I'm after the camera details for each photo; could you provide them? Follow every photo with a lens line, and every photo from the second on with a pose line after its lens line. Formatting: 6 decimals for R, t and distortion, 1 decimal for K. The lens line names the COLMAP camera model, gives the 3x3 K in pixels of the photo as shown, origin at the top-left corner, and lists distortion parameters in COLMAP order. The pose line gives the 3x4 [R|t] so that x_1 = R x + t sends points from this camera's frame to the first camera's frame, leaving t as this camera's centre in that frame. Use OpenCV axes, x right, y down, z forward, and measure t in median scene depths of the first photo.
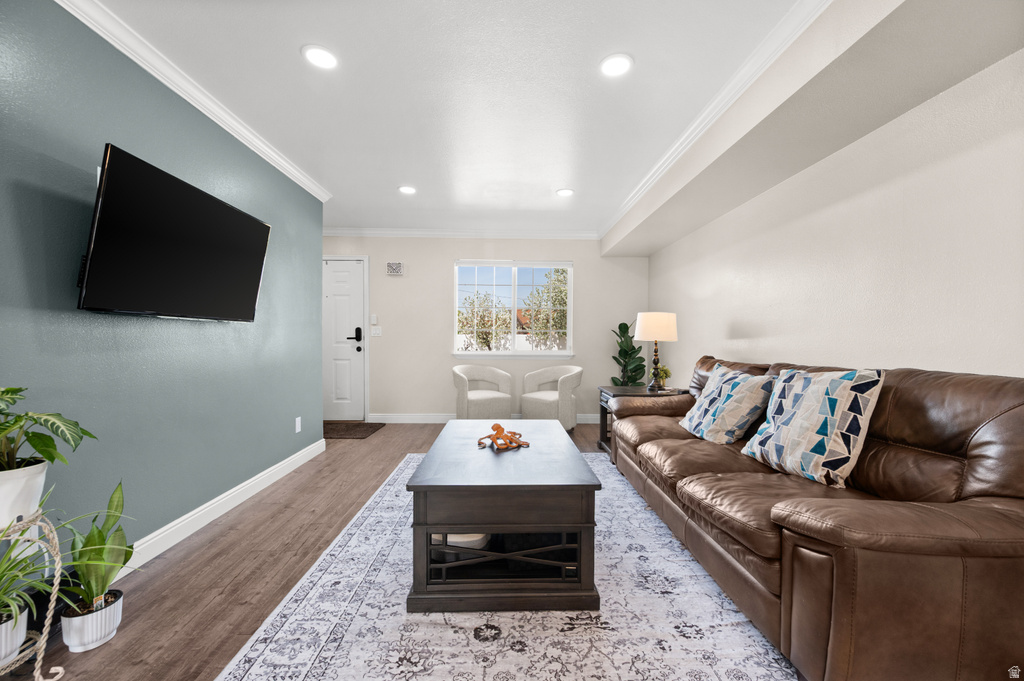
lens RADIAL K [[416.5, 0, 521.6], [0, 416.5, 335.4], [0, 0, 1]] dist [0.003256, -0.000792]
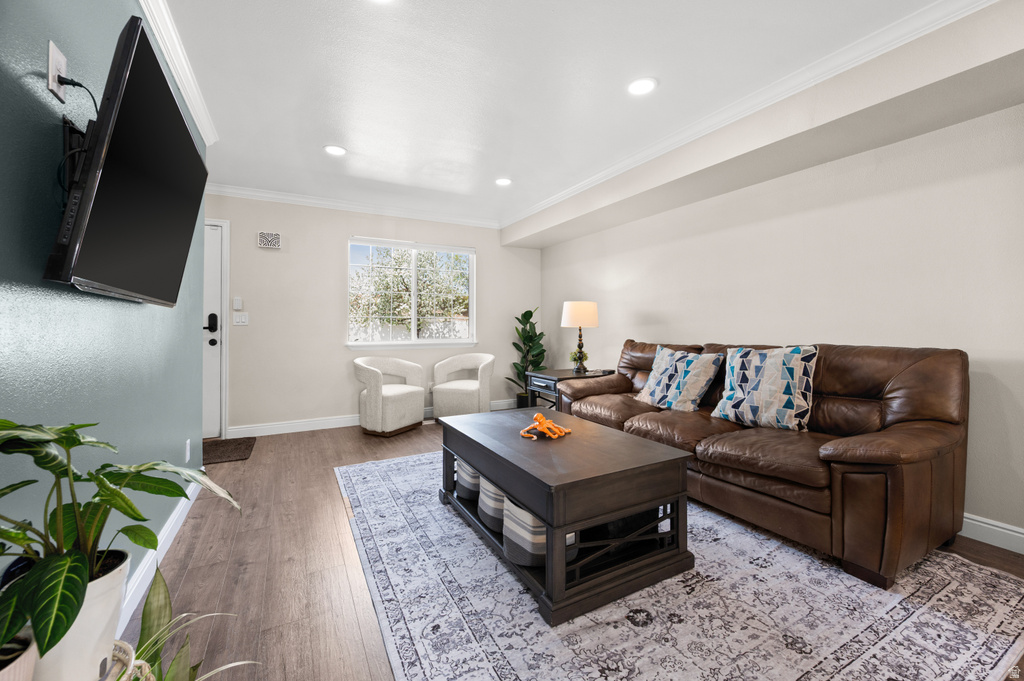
lens RADIAL K [[416.5, 0, 530.3], [0, 416.5, 307.7], [0, 0, 1]] dist [0.003256, -0.000792]
pose [[0.885987, 0.011584, 0.463564, -0.632916], [0.004524, 0.999424, -0.033622, -0.004741], [-0.463687, 0.031885, 0.885425, 0.160524]]
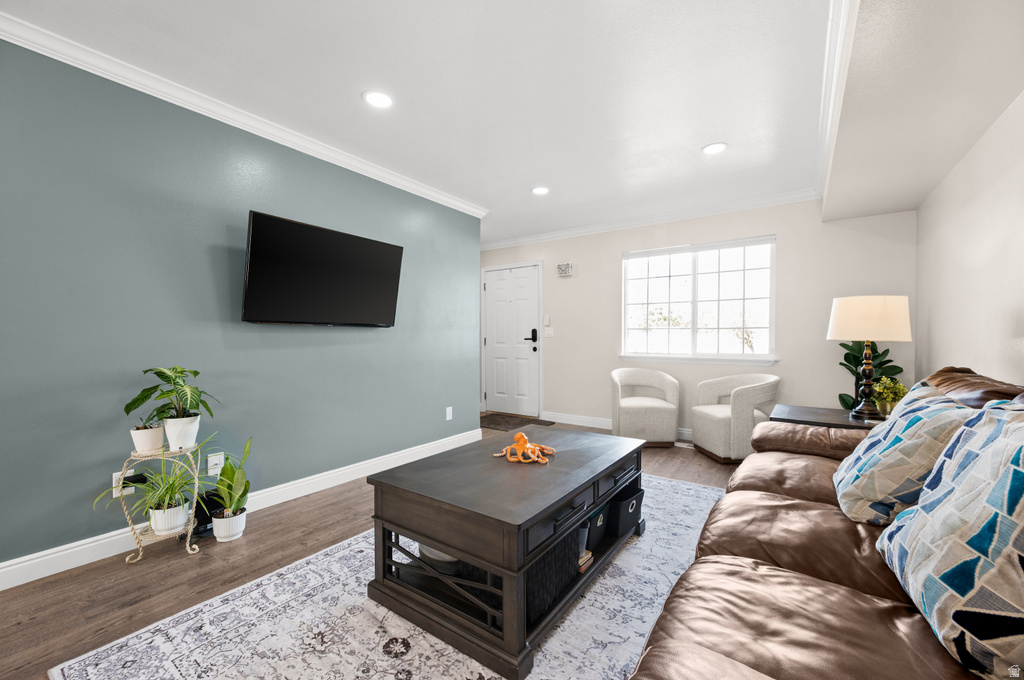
lens RADIAL K [[416.5, 0, 509.9], [0, 416.5, 336.6], [0, 0, 1]] dist [0.003256, -0.000792]
pose [[0.792777, -0.008768, -0.609449, 0.565274], [0.009912, 0.999950, -0.001493, 0.004234], [0.609431, -0.004857, 0.792824, 0.320942]]
